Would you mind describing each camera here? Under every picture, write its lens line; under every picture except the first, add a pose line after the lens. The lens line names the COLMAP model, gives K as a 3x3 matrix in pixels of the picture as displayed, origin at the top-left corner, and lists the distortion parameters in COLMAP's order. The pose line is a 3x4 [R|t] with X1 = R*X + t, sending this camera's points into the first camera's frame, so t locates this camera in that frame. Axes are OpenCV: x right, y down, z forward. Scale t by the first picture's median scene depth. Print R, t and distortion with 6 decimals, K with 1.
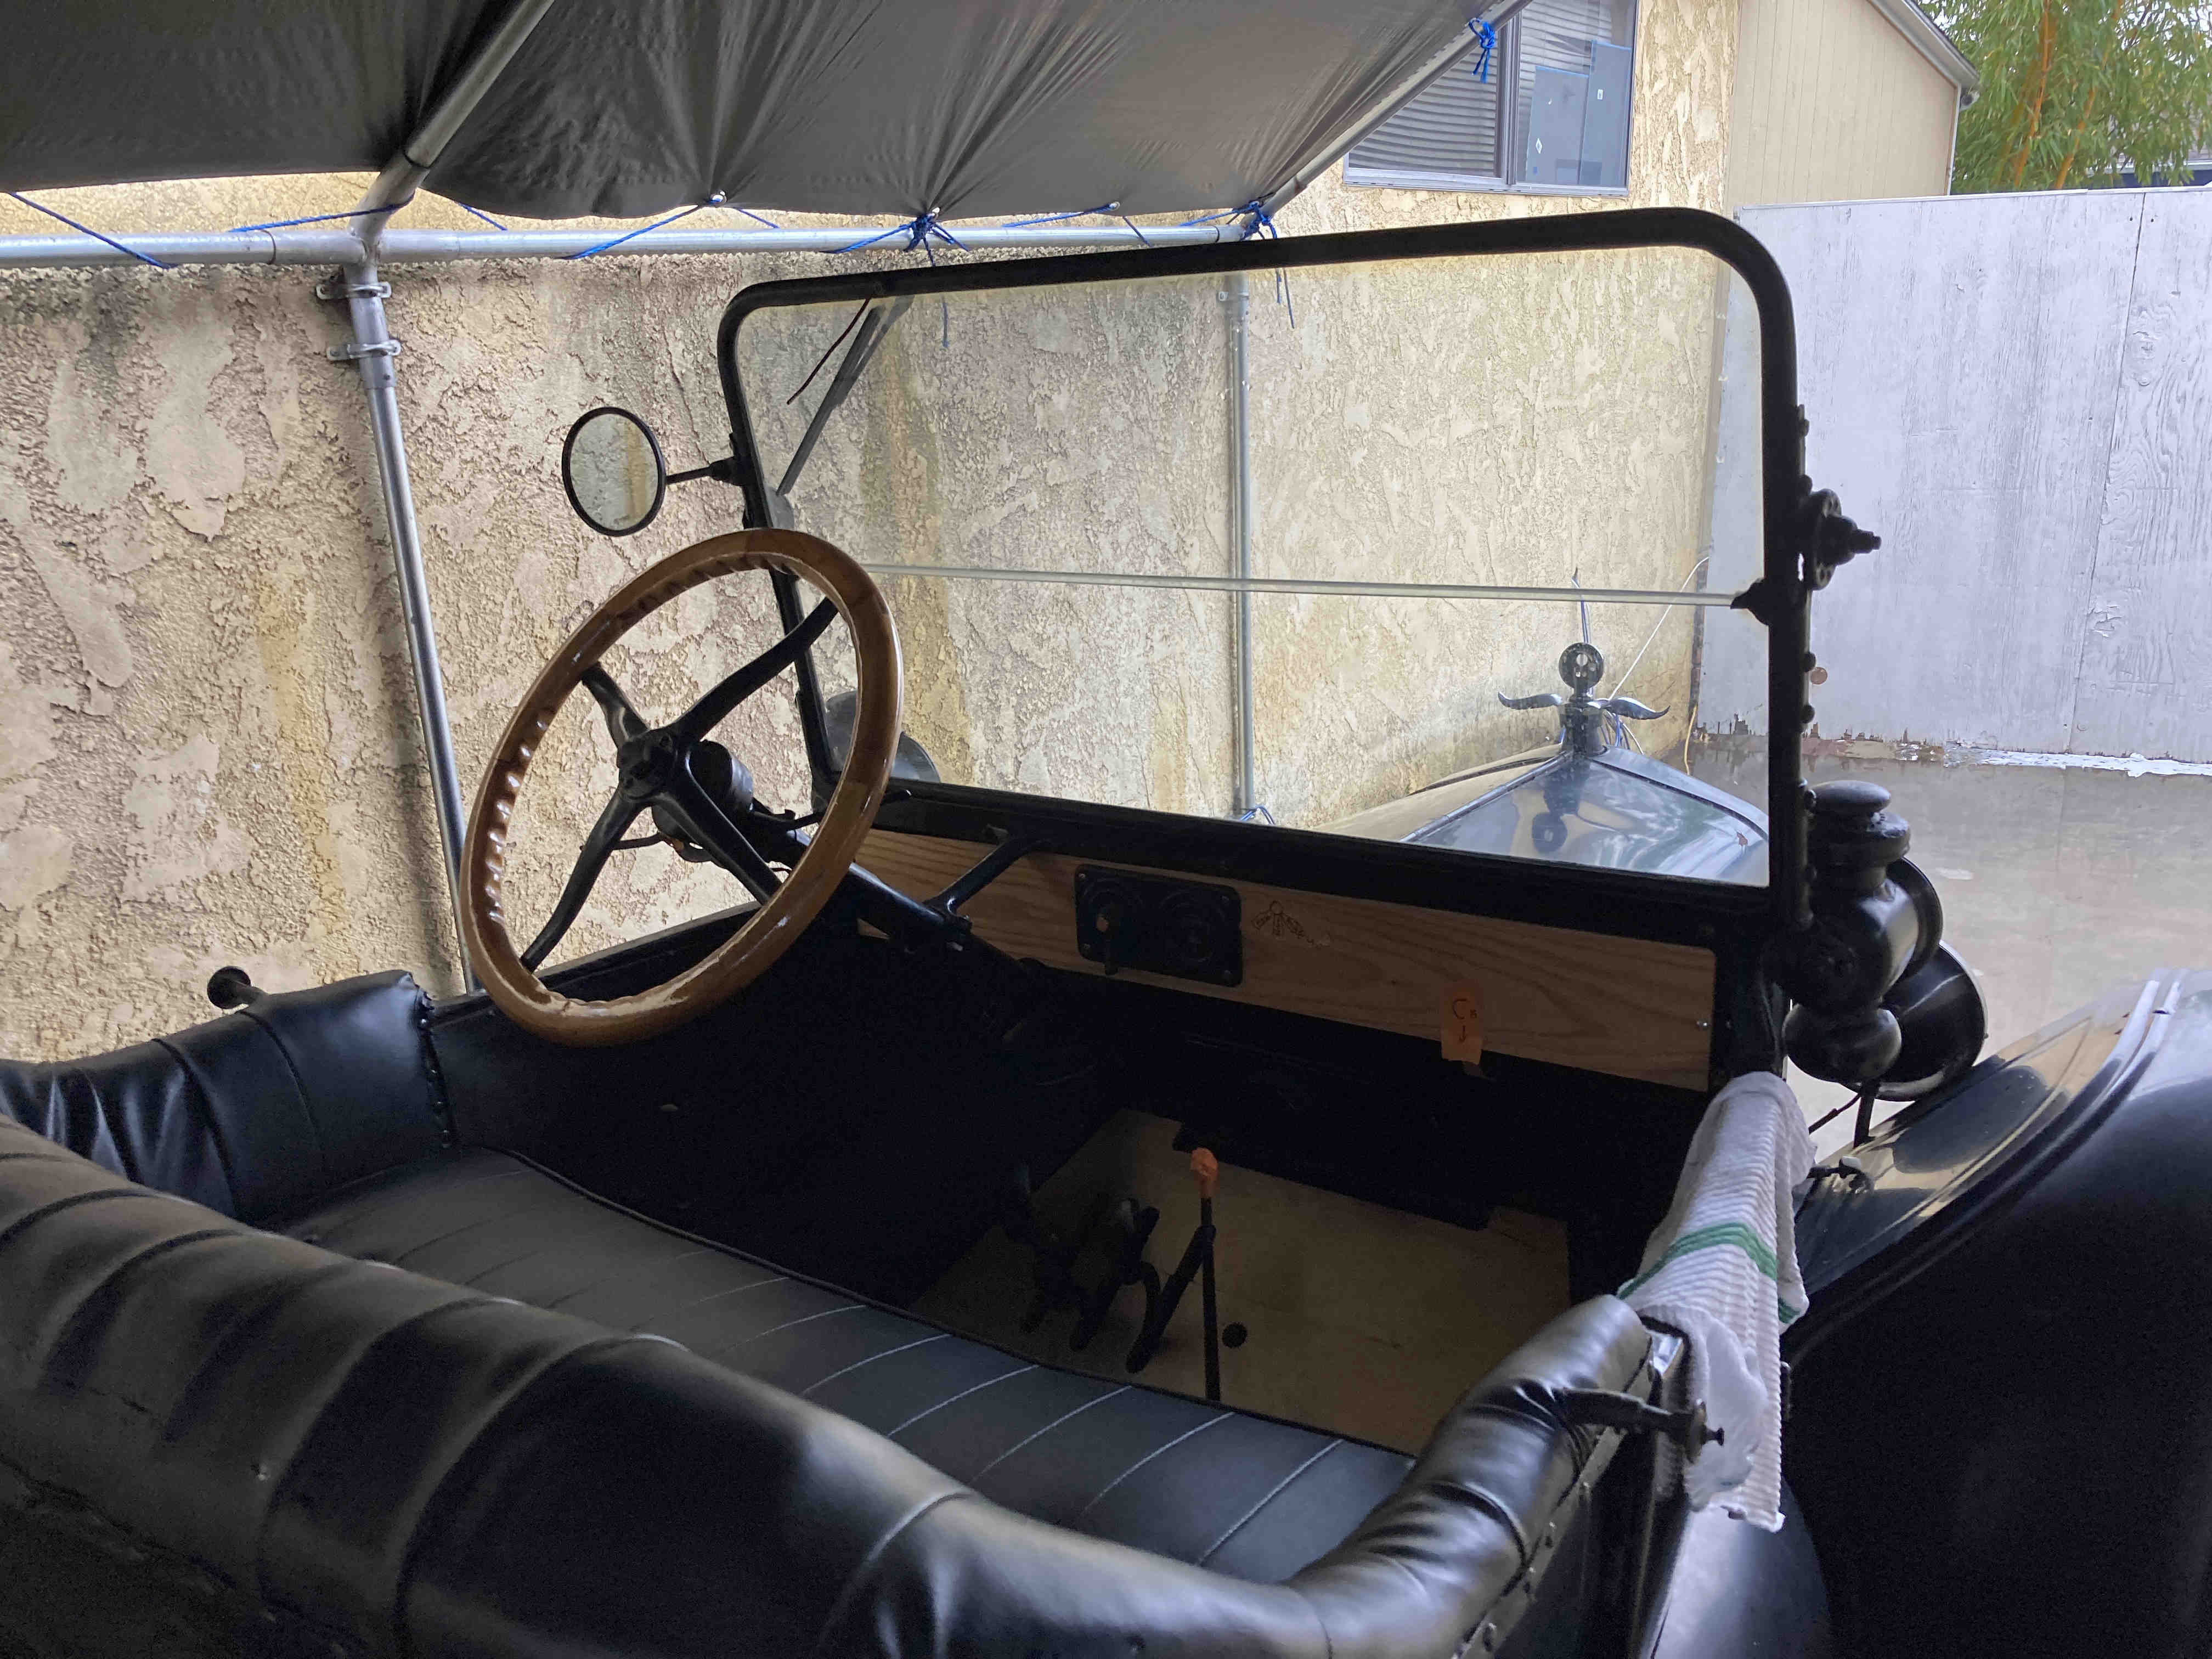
lens RADIAL K [[1853.1, 0, 1106.0], [0, 1853.1, 829.5], [0, 0, 1]] dist [-0.006247, -0.005869]
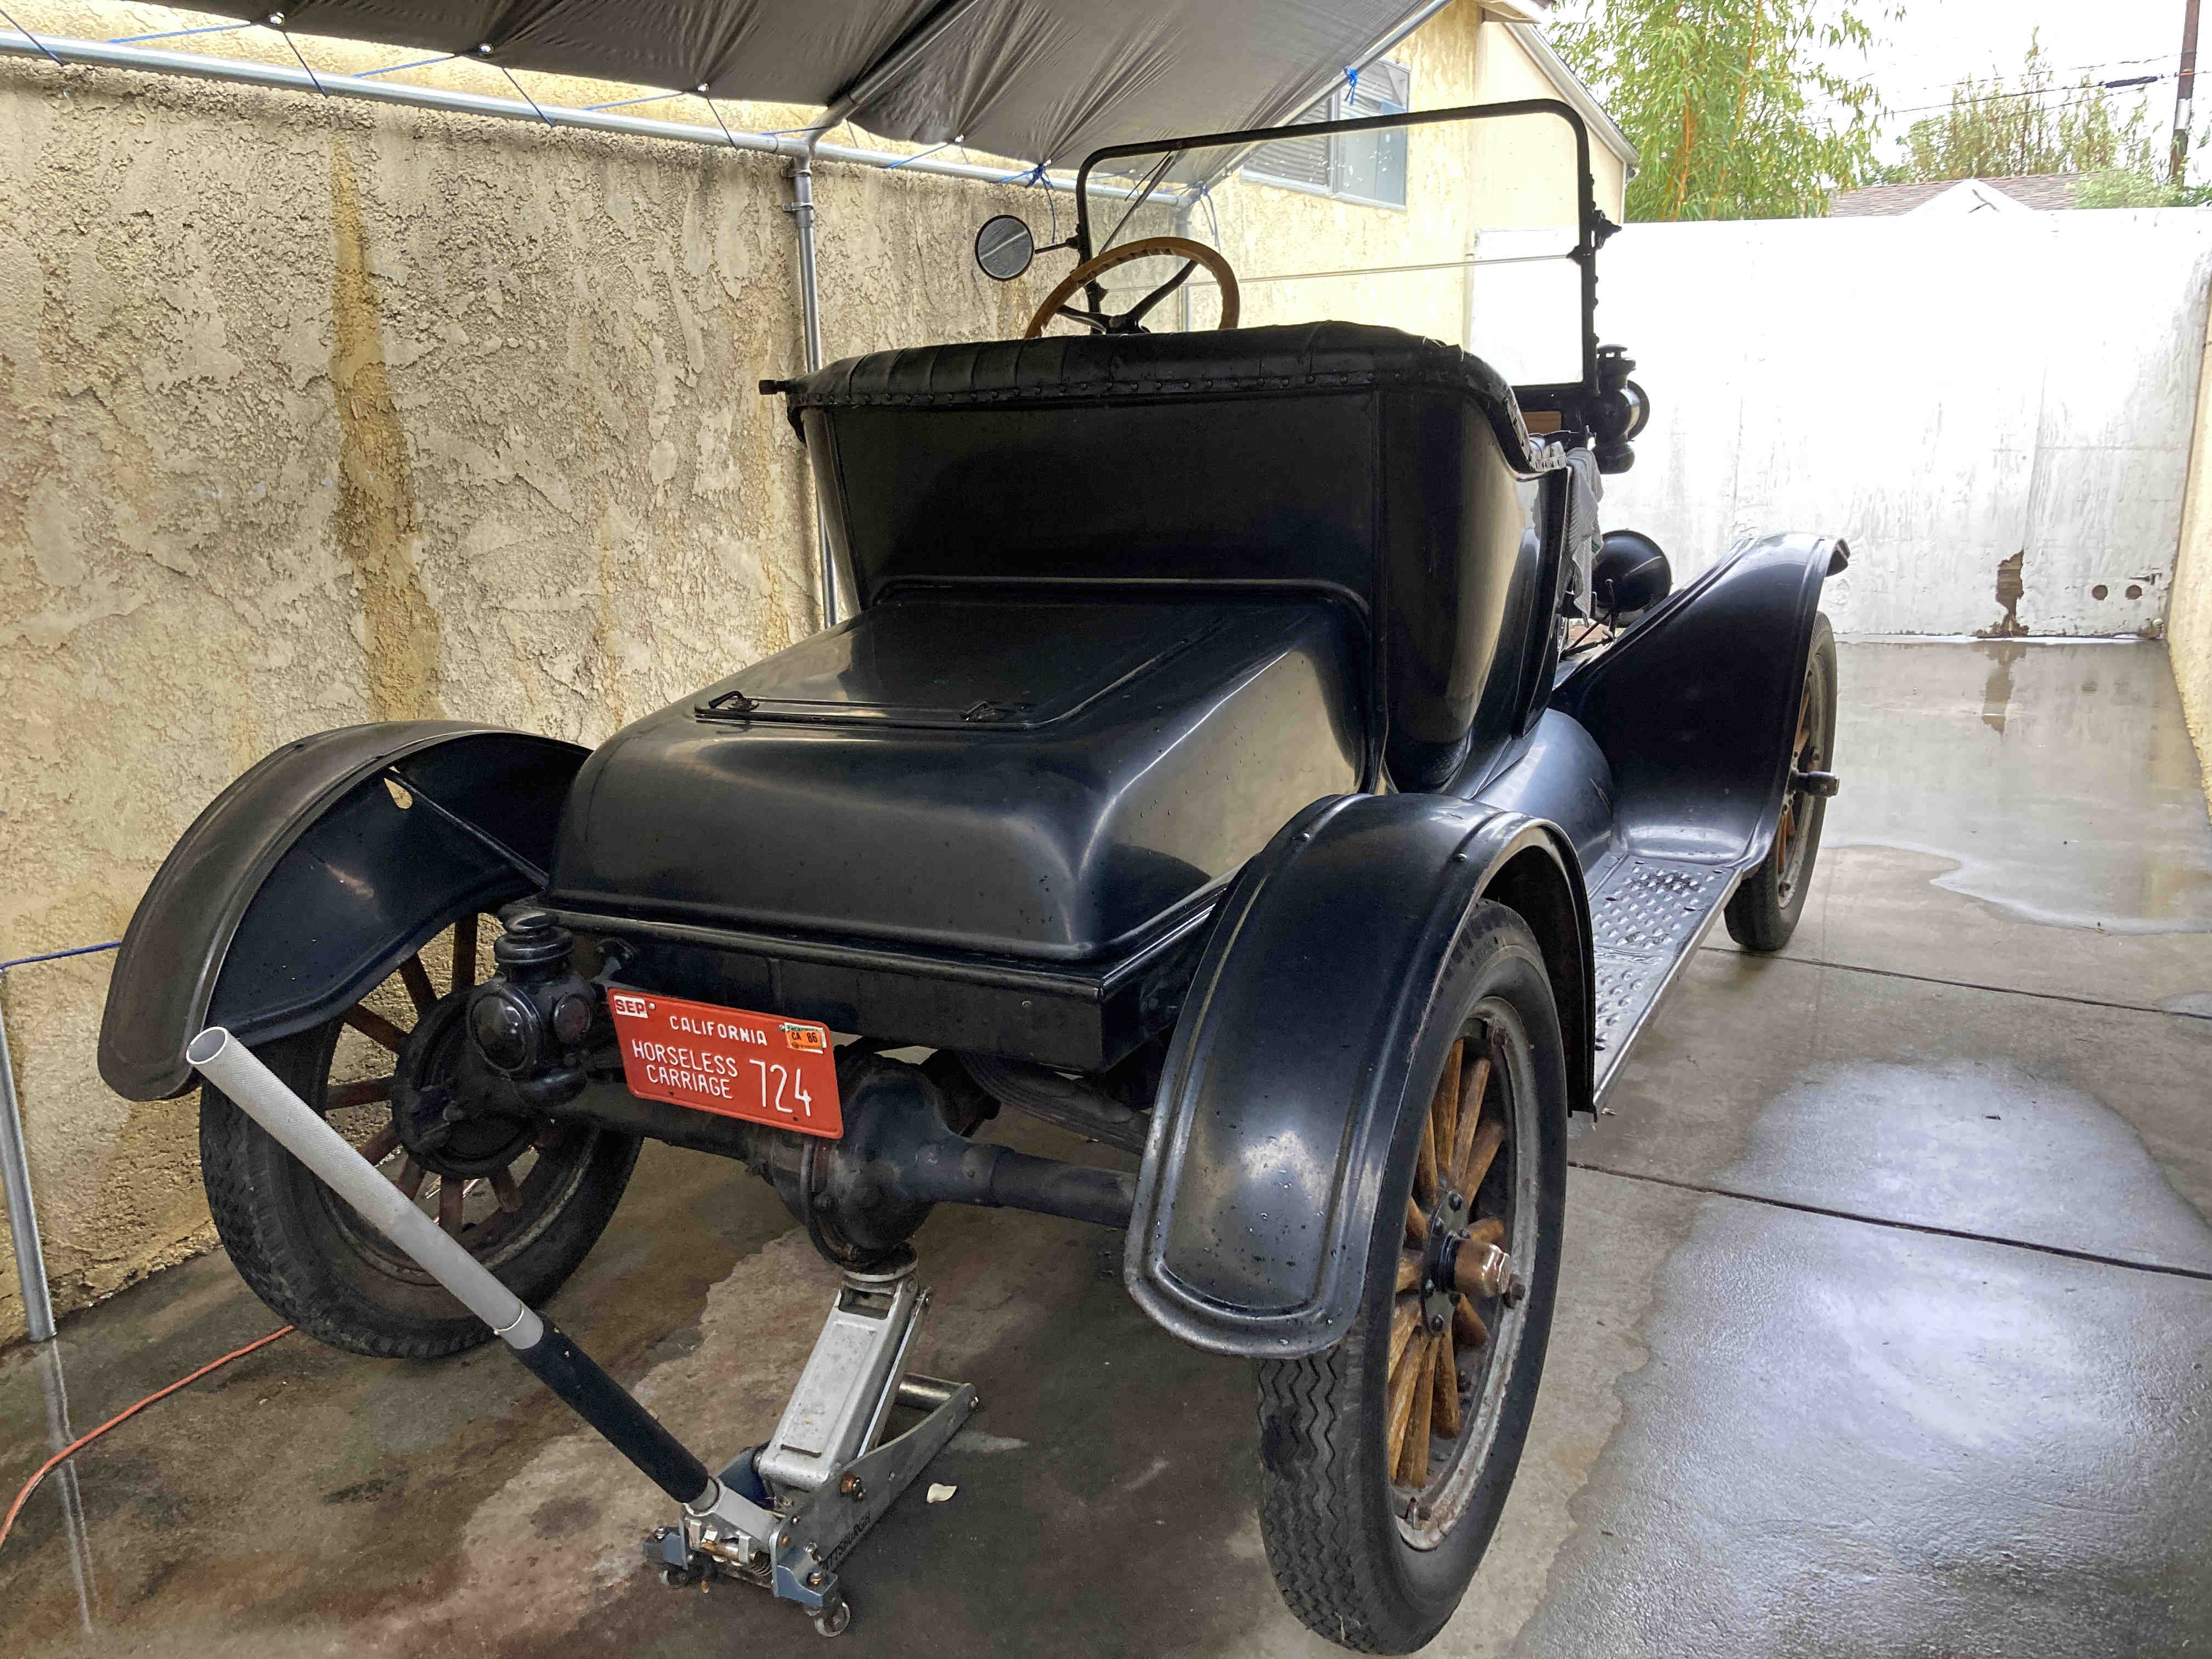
lens RADIAL K [[1901.9, 0, 1096.7], [0, 1901.9, 803.3], [0, 0, 1]] dist [-0.066519, 0.136223]
pose [[0.988730, -0.017766, 0.148651, -0.404045], [0.027246, 0.997705, -0.061983, 0.443720], [-0.147209, 0.065335, 0.986945, -0.819854]]
